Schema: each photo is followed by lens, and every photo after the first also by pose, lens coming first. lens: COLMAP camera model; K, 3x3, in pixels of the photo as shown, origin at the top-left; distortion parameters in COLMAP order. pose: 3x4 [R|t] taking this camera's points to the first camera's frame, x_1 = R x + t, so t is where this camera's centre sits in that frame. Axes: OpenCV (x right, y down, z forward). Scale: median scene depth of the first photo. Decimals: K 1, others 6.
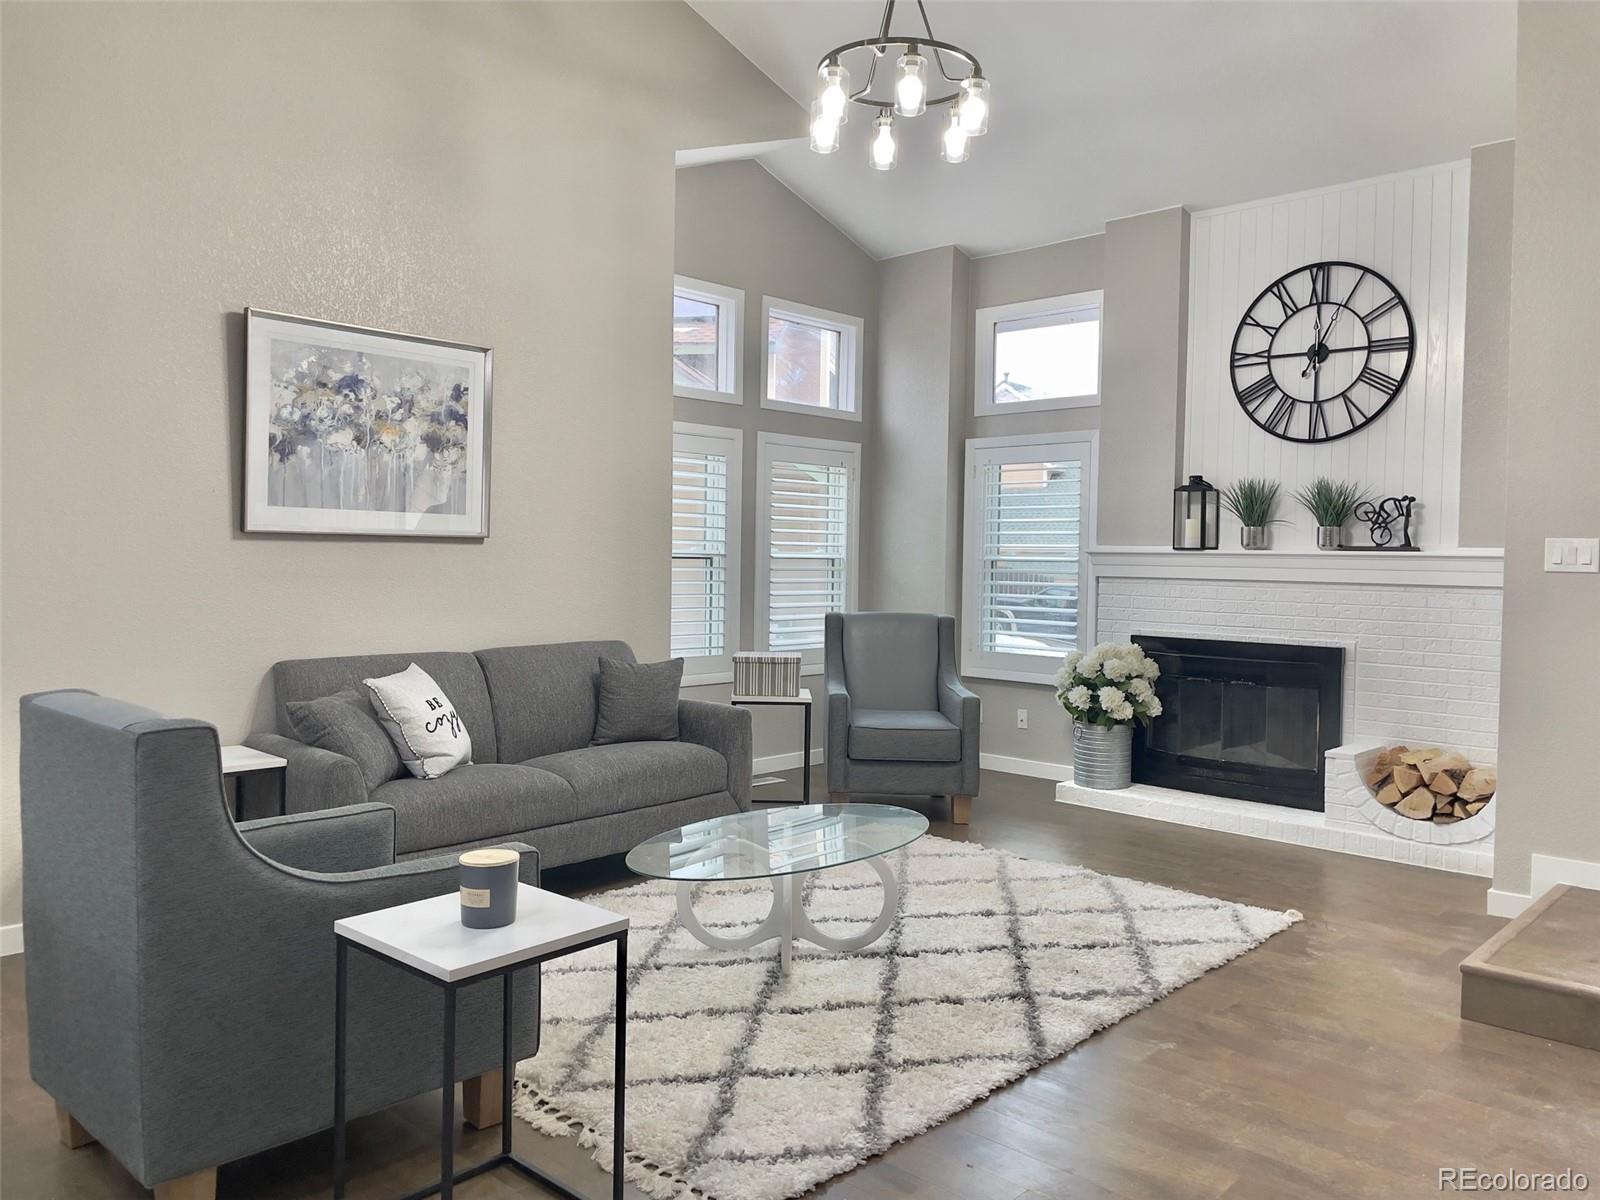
lens RADIAL K [[1284.6, 0, 795.1], [0, 1284.6, 584.4], [0, 0, 1]] dist [0.154321, -0.050065]
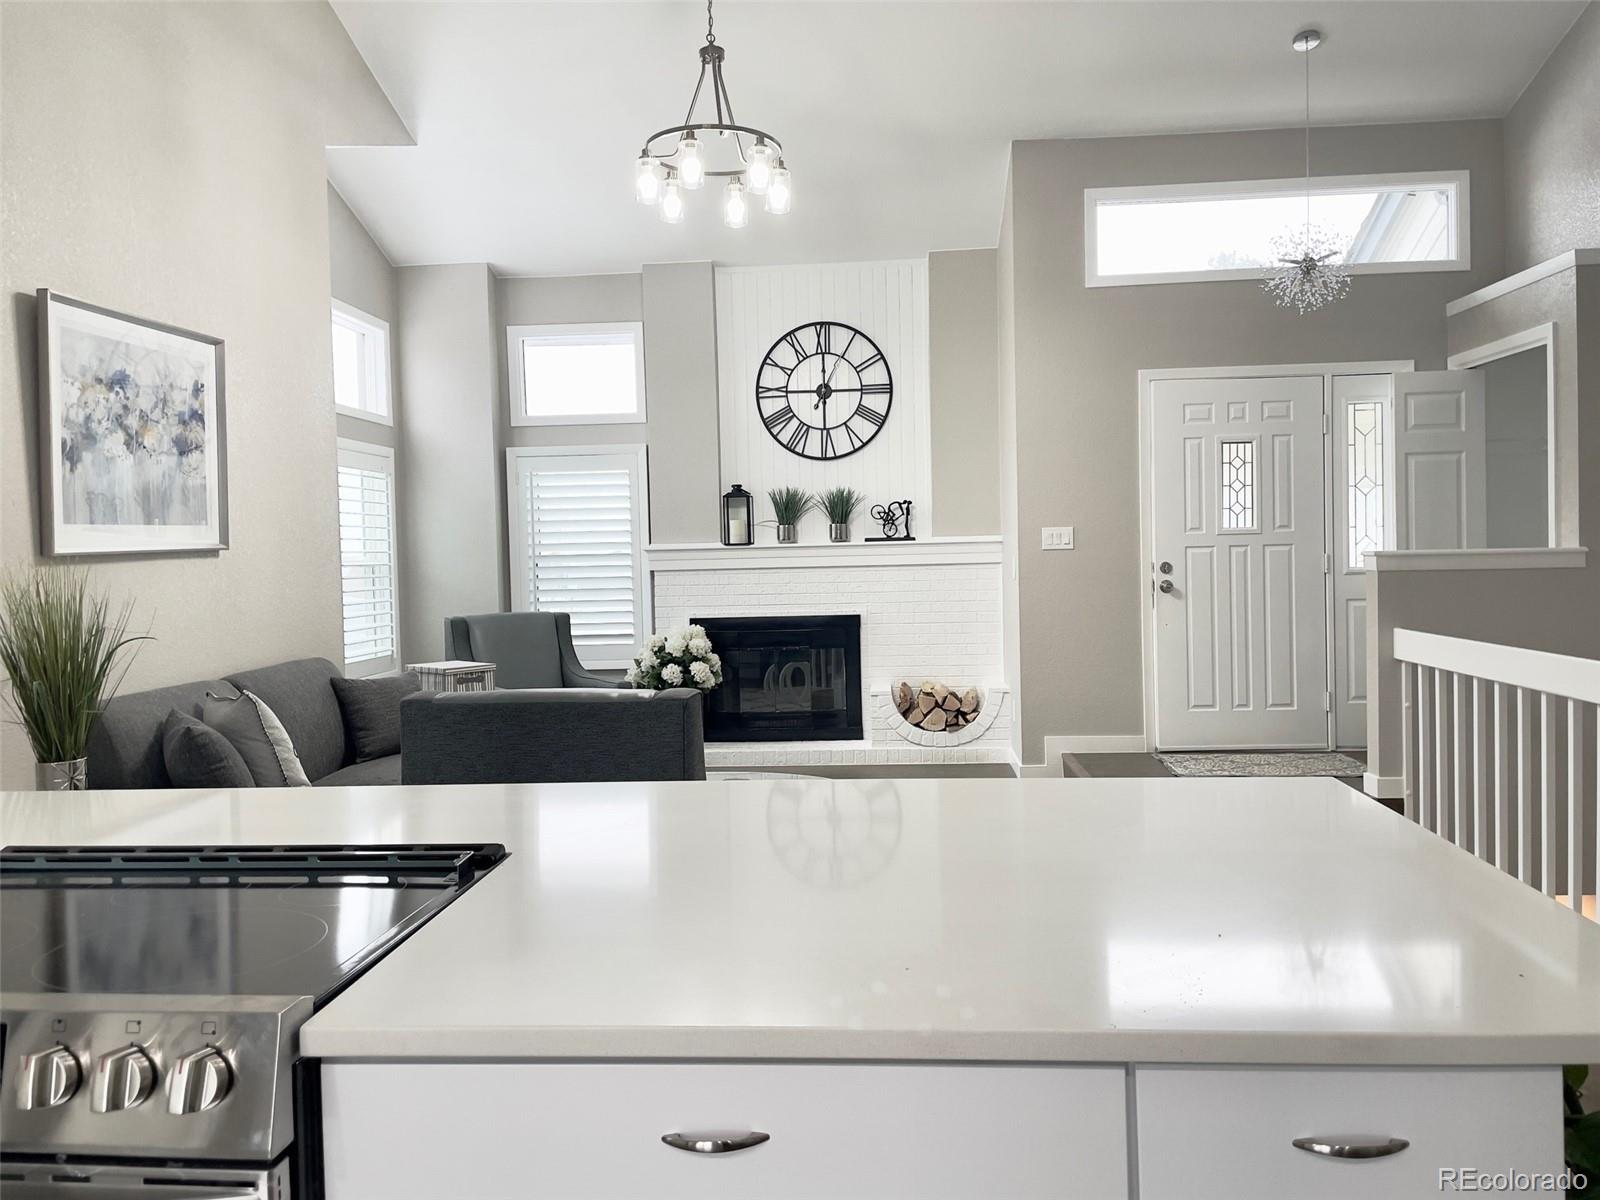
lens RADIAL K [[1284.6, 0, 812.7], [0, 1284.6, 597.4], [0, 0, 1]] dist [0.154321, -0.050065]
pose [[0.785461, -0.055805, 0.616390, -0.417126], [0.050536, 0.998384, 0.025991, -0.005681], [-0.616844, 0.010735, 0.787012, 0.006375]]
